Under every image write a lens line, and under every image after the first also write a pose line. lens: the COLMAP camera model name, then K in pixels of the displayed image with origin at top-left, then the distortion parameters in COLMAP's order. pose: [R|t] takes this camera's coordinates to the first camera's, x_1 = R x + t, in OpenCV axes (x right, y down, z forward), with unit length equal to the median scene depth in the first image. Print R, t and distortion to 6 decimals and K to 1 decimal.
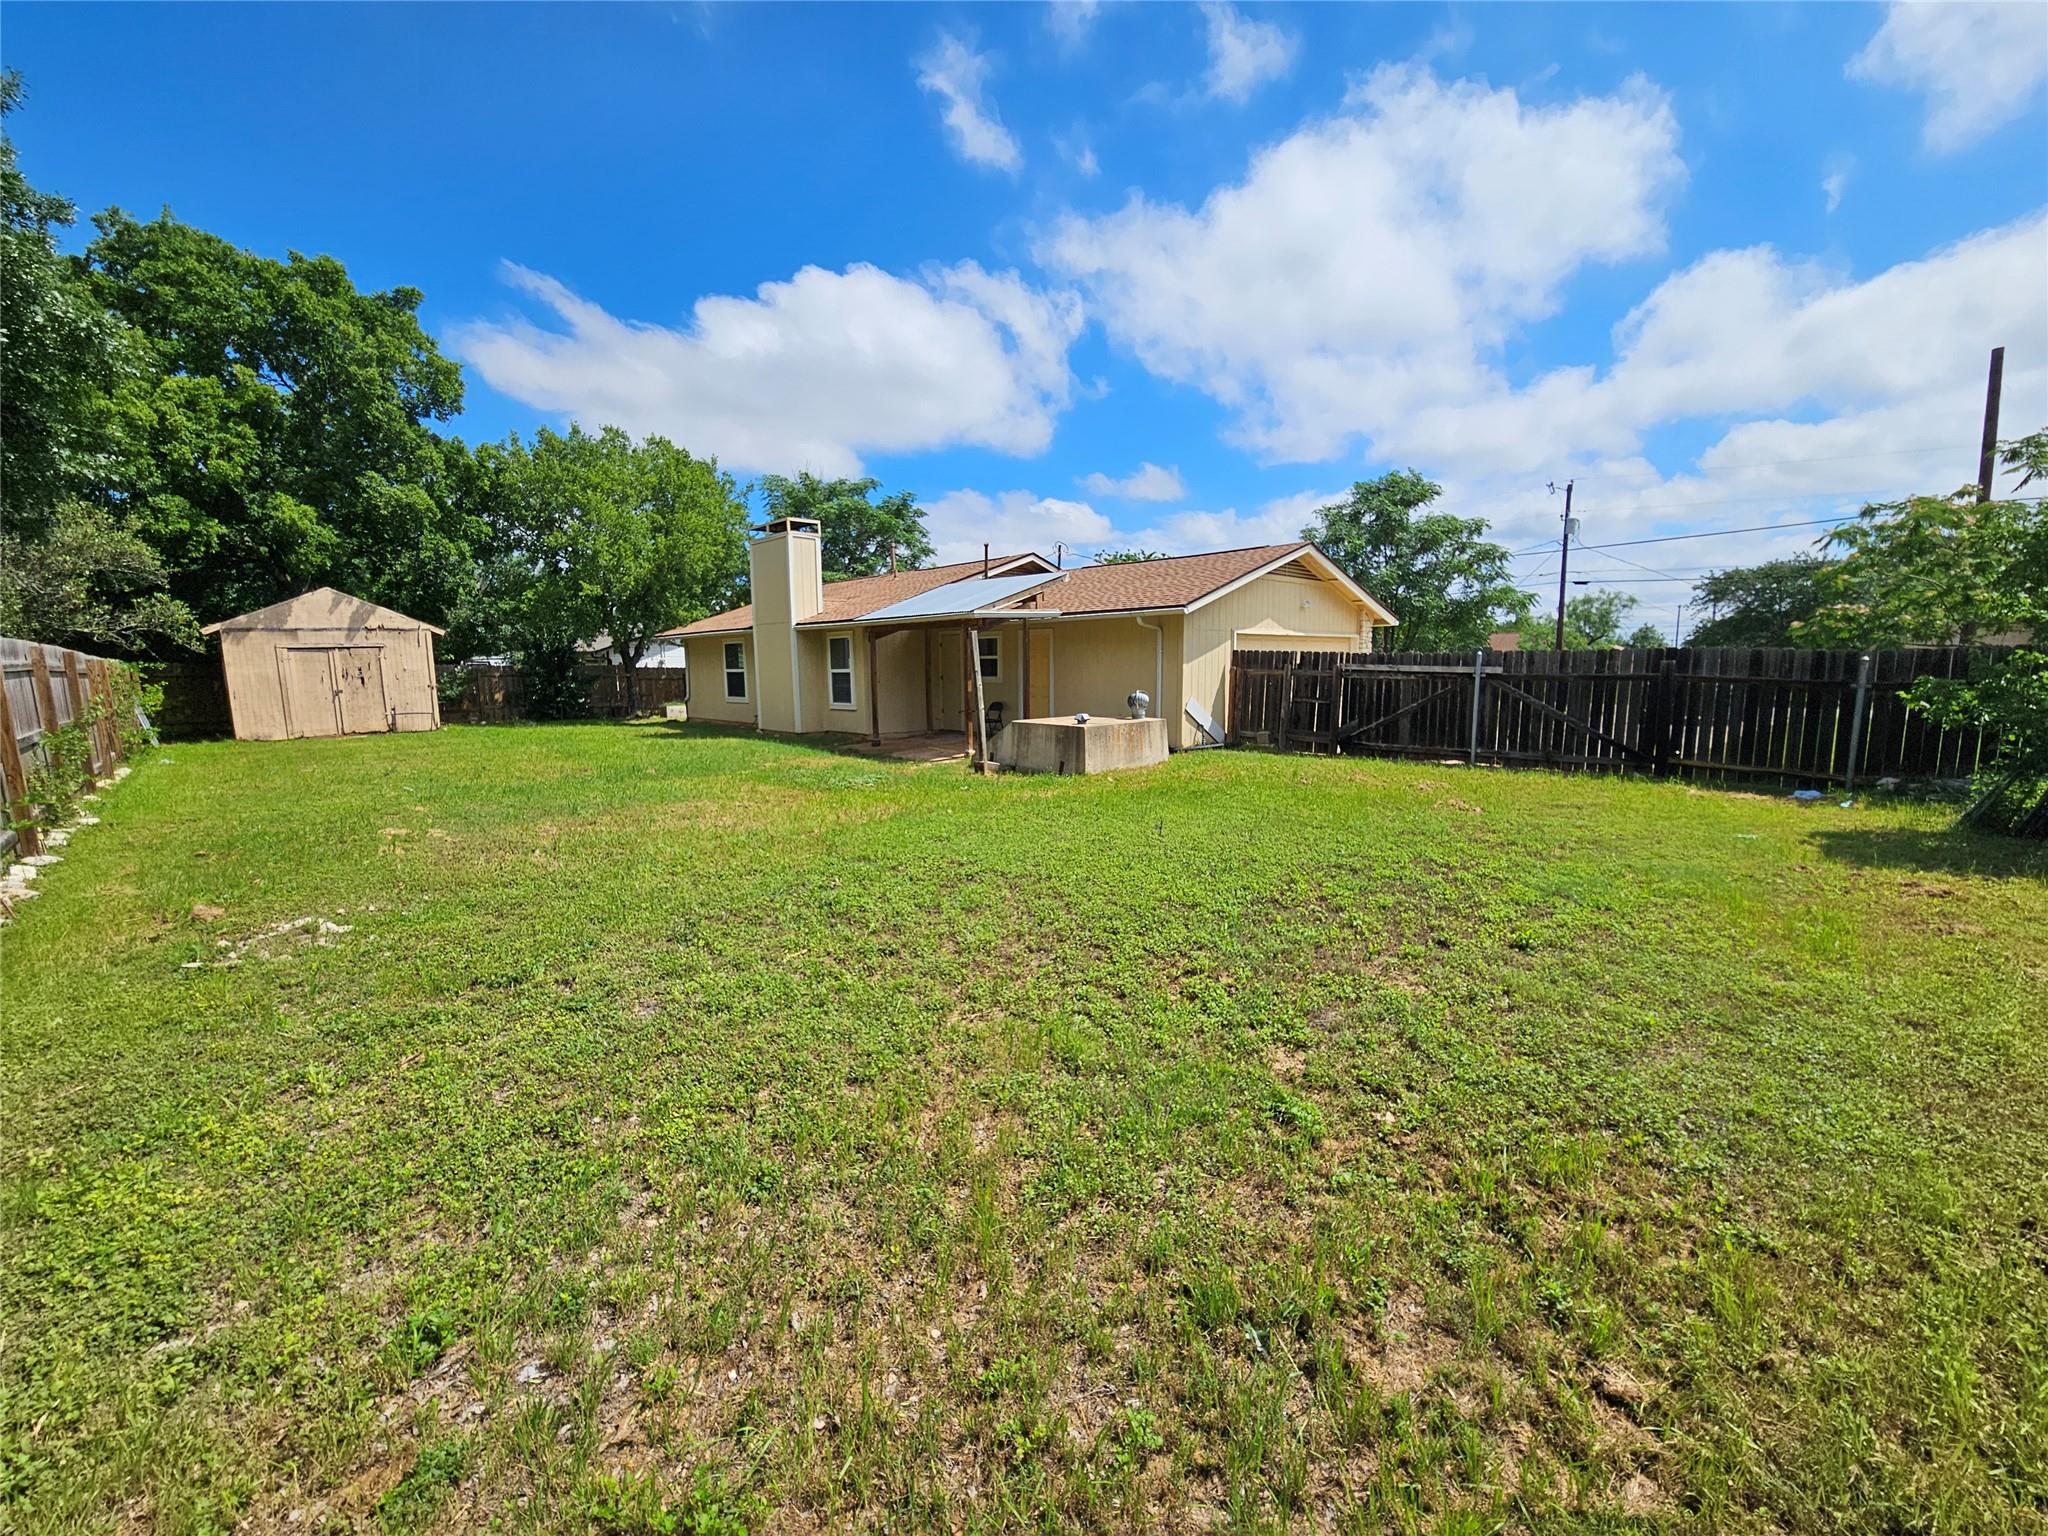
lens RADIAL K [[844.0, 0, 1022.2], [0, 844.0, 774.0], [0, 0, 1]] dist [-0.001504, 0.001815]
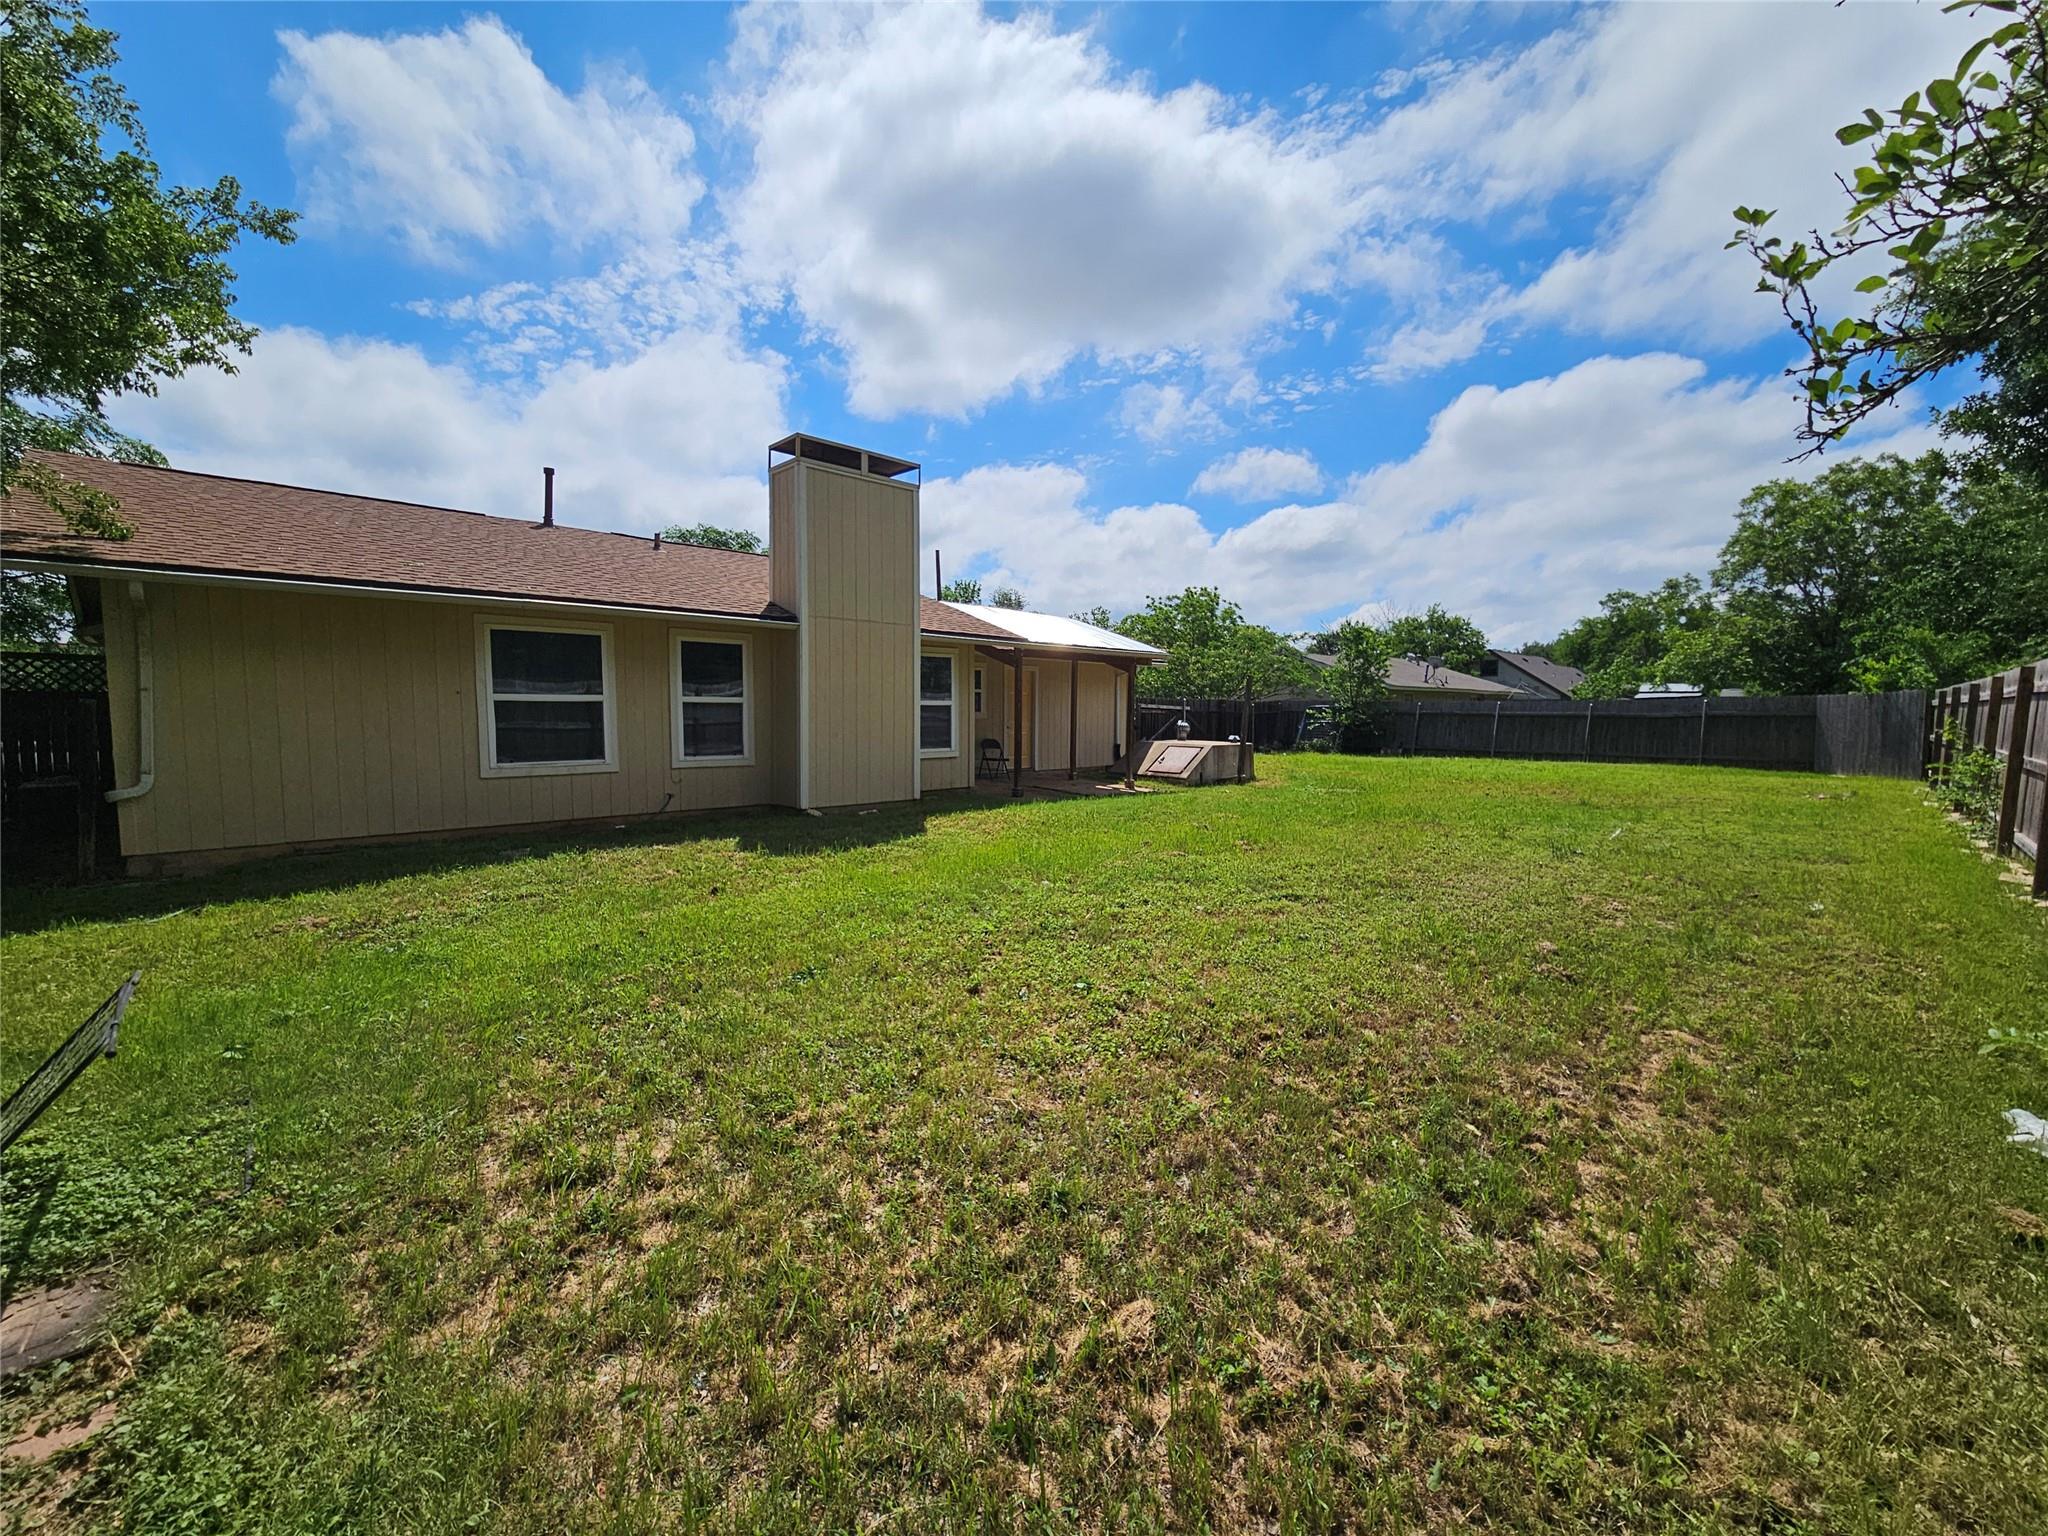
lens RADIAL K [[844.0, 0, 1022.2], [0, 844.0, 774.0], [0, 0, 1]] dist [-0.001504, 0.001815]
pose [[-0.025003, -0.072208, 0.997076, -1.268874], [0.116442, 0.990389, 0.074643, -0.148439], [-0.992883, 0.117968, -0.016354, 1.300994]]
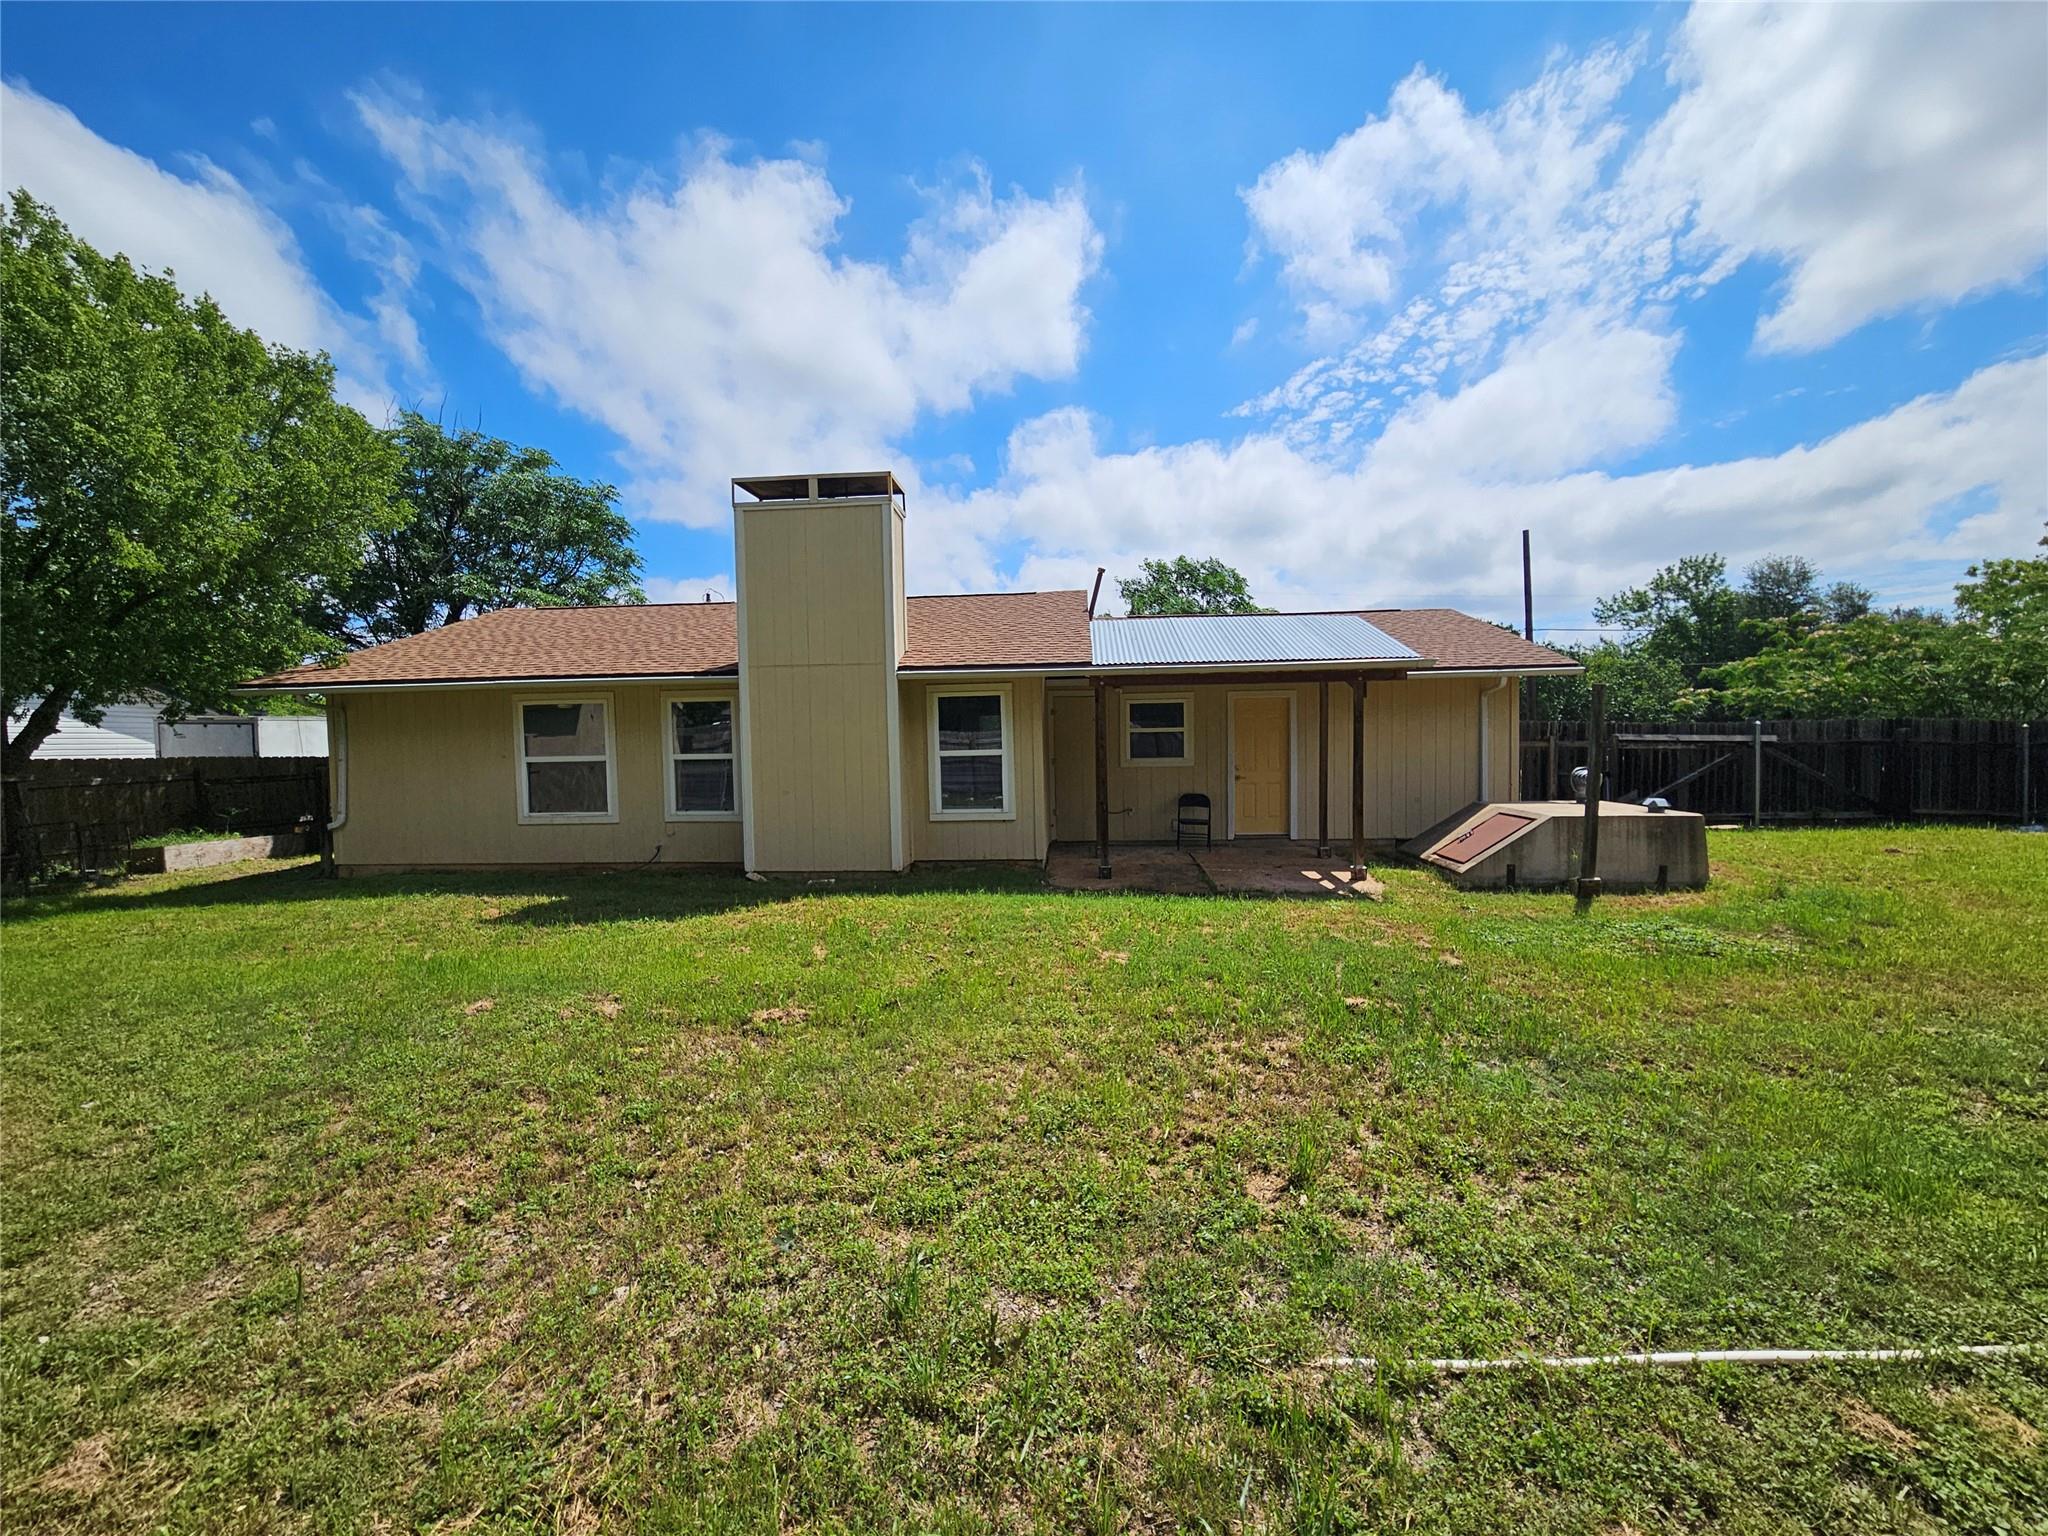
lens RADIAL K [[850.5, 0, 1003.2], [0, 850.5, 770.0], [0, 0, 1]] dist [-0.034194, 0.000136]
pose [[0.756586, -0.028954, 0.653253, -0.779654], [0.095724, 0.993161, -0.066846, -0.096274], [-0.646850, 0.113106, 0.754183, 0.763304]]
